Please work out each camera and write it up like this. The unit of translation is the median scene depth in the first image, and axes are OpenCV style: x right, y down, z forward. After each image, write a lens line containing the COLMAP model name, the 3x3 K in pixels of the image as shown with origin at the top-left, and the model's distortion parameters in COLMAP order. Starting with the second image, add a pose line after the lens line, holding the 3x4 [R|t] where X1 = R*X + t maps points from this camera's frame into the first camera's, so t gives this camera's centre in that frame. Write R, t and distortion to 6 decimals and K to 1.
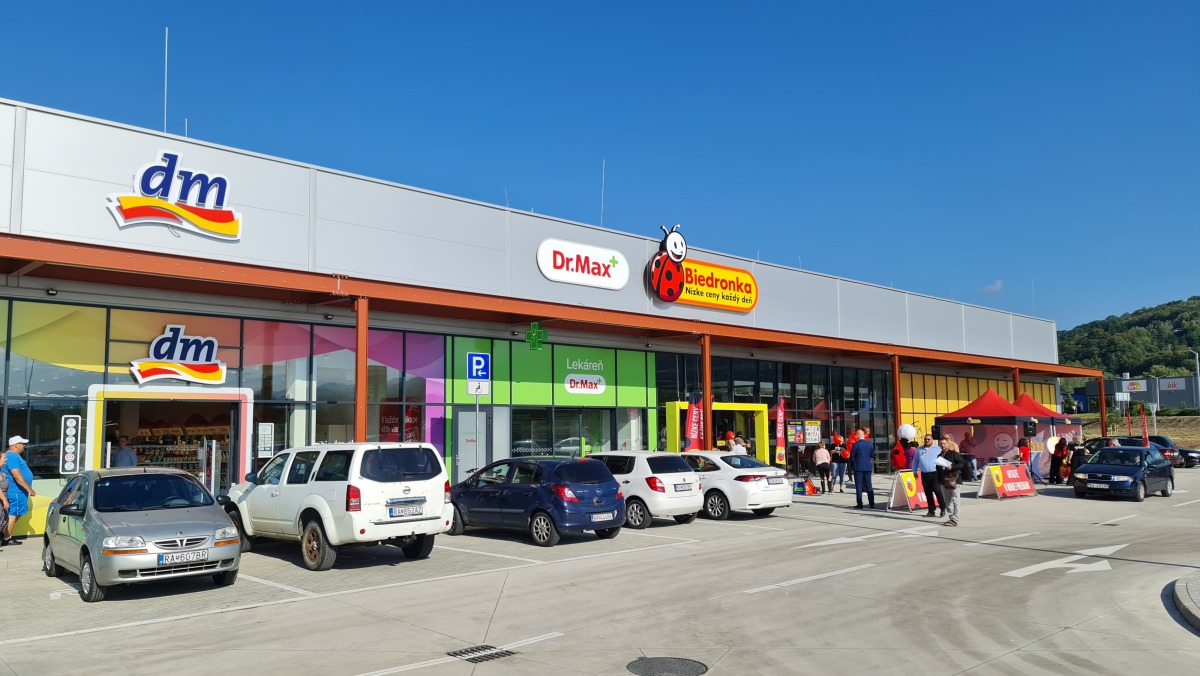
lens RADIAL K [[871.9, 0, 599.6], [0, 871.9, 342.2], [0, 0, 1]] dist [0.010210, 0.002296]
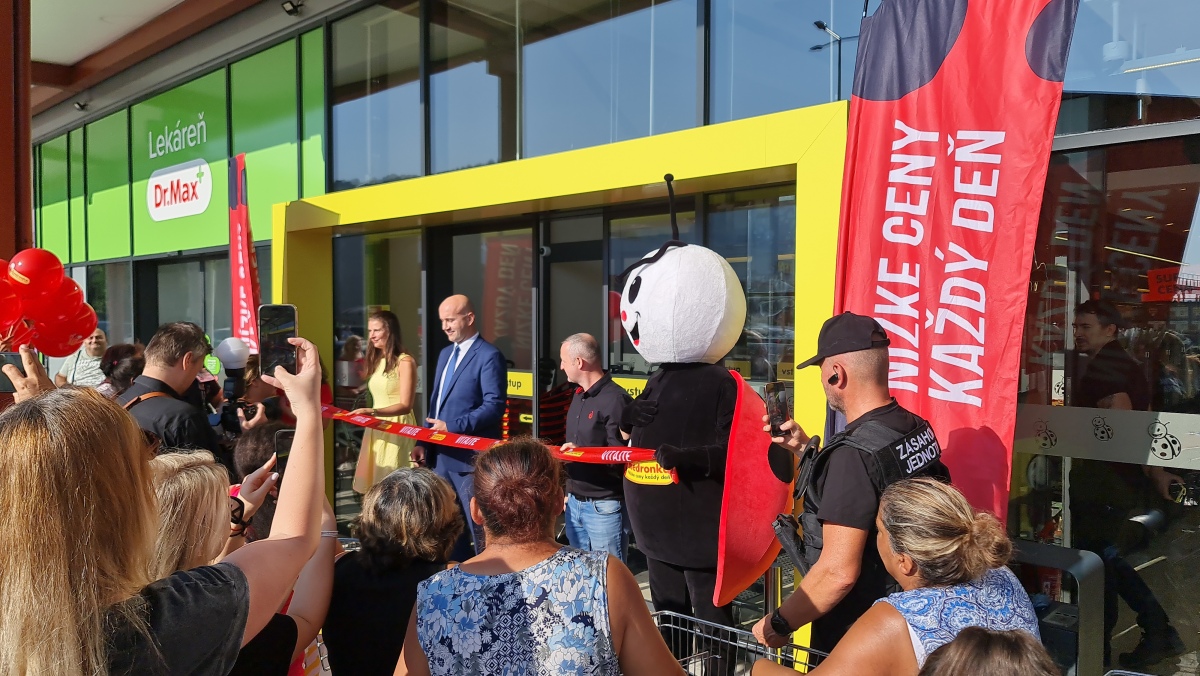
lens RADIAL K [[871.9, 0, 598.1], [0, 871.9, 336.8], [0, 0, 1]] dist [0.010210, 0.002296]
pose [[0.085512, 0.037000, -0.995650, 0.364667], [0.099141, 0.994035, 0.045455, 0.107132], [0.991392, -0.102596, 0.081333, 1.089019]]
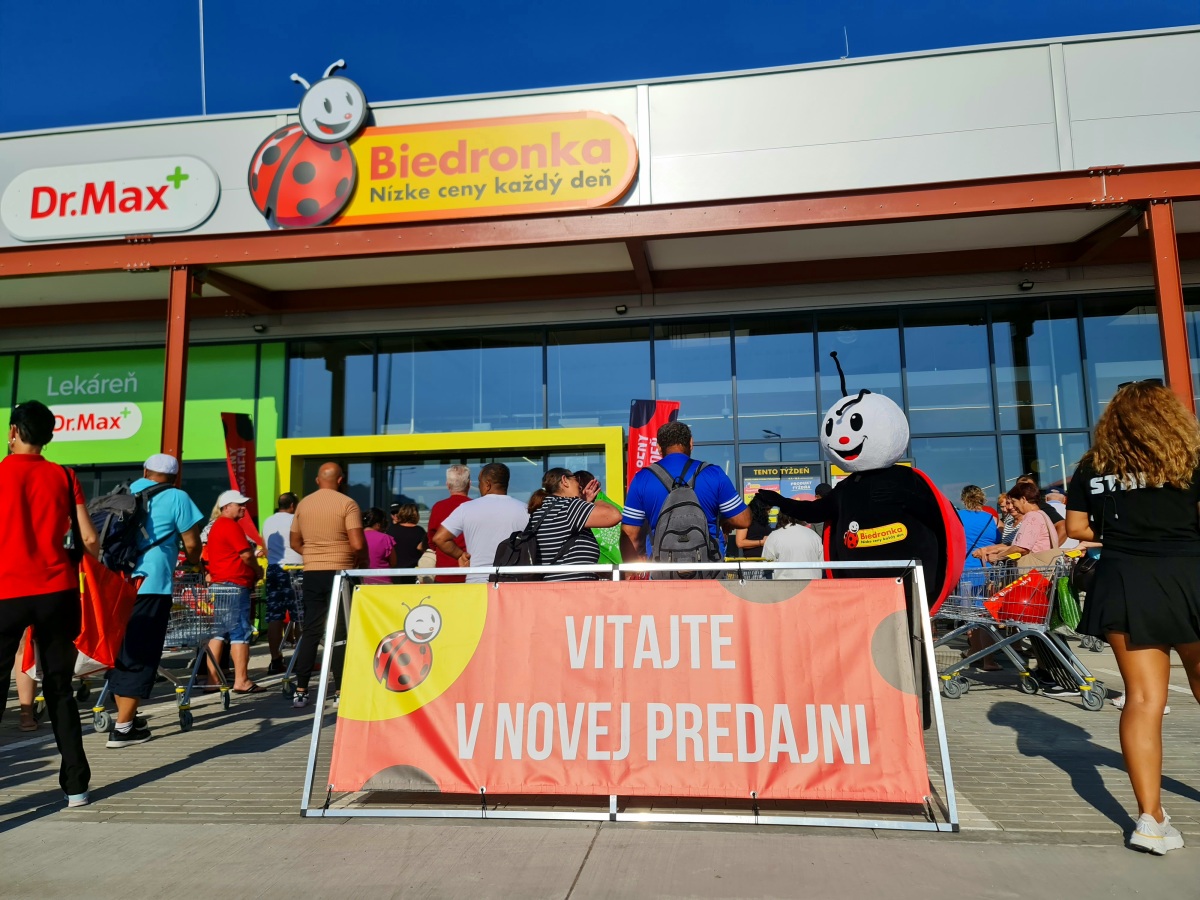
lens RADIAL K [[892.1, 0, 600.6], [0, 892.1, 445.7], [0, 0, 1]] dist [-0.001016, -0.001107]
pose [[0.634107, -0.111837, -0.765115, 0.557864], [0.086313, 0.993539, -0.073692, 0.123145], [0.768413, -0.019311, 0.639663, 0.866663]]
